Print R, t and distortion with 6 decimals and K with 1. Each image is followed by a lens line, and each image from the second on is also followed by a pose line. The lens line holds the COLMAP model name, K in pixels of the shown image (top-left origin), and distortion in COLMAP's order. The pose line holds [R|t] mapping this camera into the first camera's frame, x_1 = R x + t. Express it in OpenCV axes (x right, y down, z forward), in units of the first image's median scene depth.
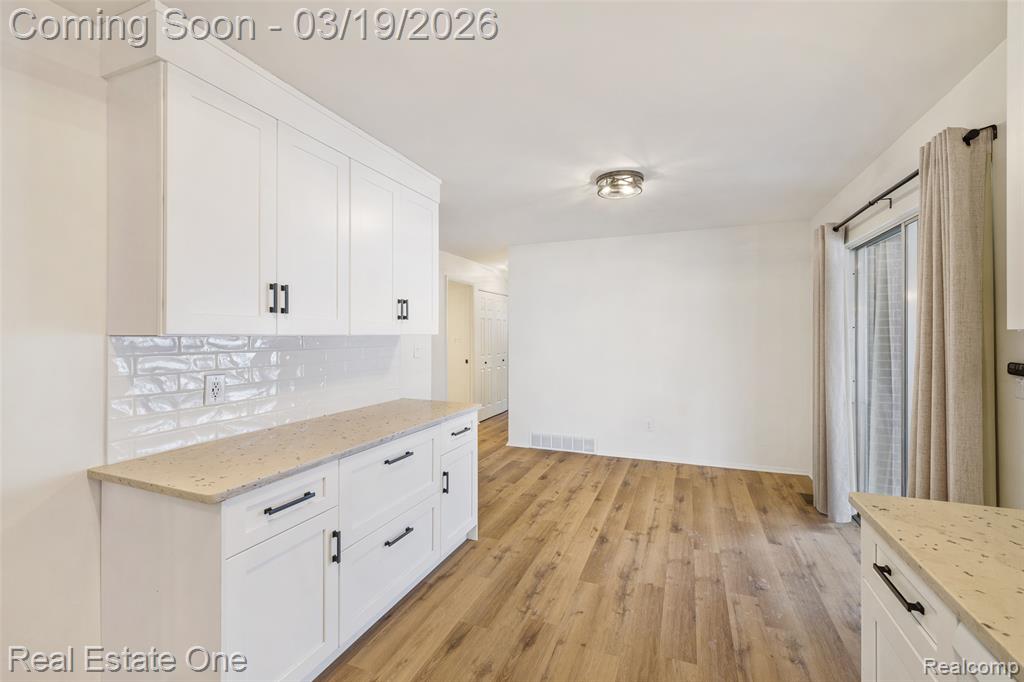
lens RADIAL K [[440.1, 0, 510.2], [0, 440.1, 332.8], [0, 0, 1]] dist [0.006692, -0.000526]
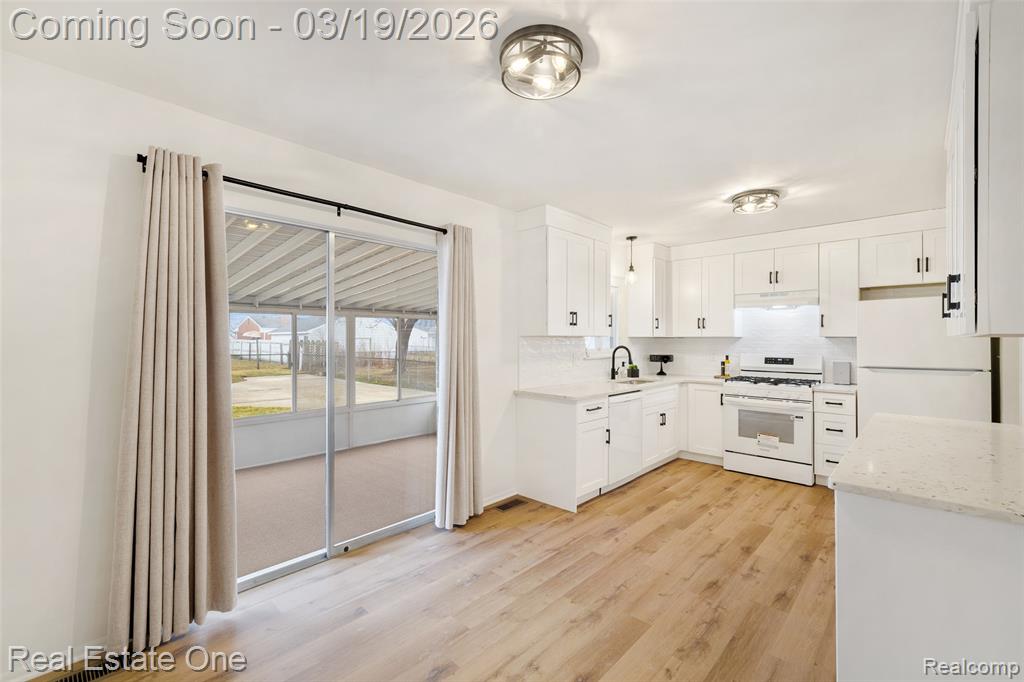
lens RADIAL K [[440.1, 0, 512.8], [0, 440.1, 339.2], [0, 0, 1]] dist [0.006692, -0.000526]
pose [[-0.936142, -0.001379, 0.351619, 0.112502], [-0.001607, 0.999999, -0.000358, 0.012629], [-0.351618, -0.000901, -0.936143, 1.973316]]
